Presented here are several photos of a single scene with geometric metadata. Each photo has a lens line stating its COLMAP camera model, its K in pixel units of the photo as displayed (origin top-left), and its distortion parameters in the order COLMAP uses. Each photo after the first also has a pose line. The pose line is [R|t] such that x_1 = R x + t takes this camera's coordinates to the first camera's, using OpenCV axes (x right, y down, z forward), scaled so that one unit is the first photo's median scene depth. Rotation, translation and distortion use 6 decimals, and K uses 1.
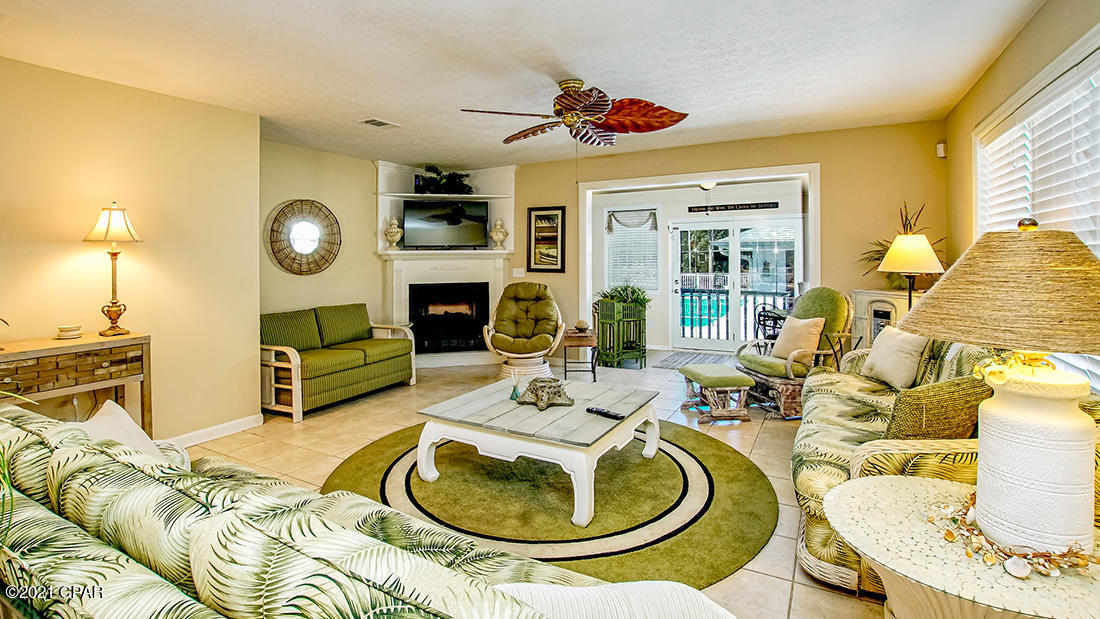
lens RADIAL K [[510.8, 0, 551.0], [0, 510.8, 304.1], [0, 0, 1]] dist [-0.029401, 0.000043]
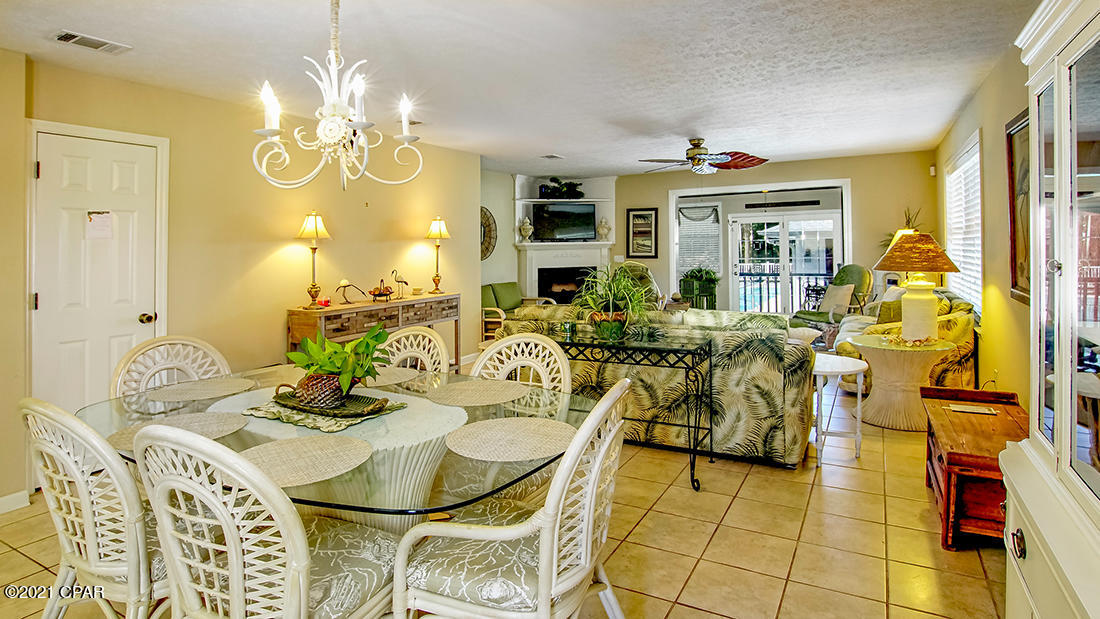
lens RADIAL K [[594.0, 0, 549.9], [0, 594.0, 299.0], [0, 0, 1]] dist [-0.006751, -0.000830]
pose [[0.999943, -0.010628, -0.000257, -0.248701], [0.010626, 0.999924, -0.006292, 0.049268], [0.000324, 0.006289, 0.999980, -0.521332]]
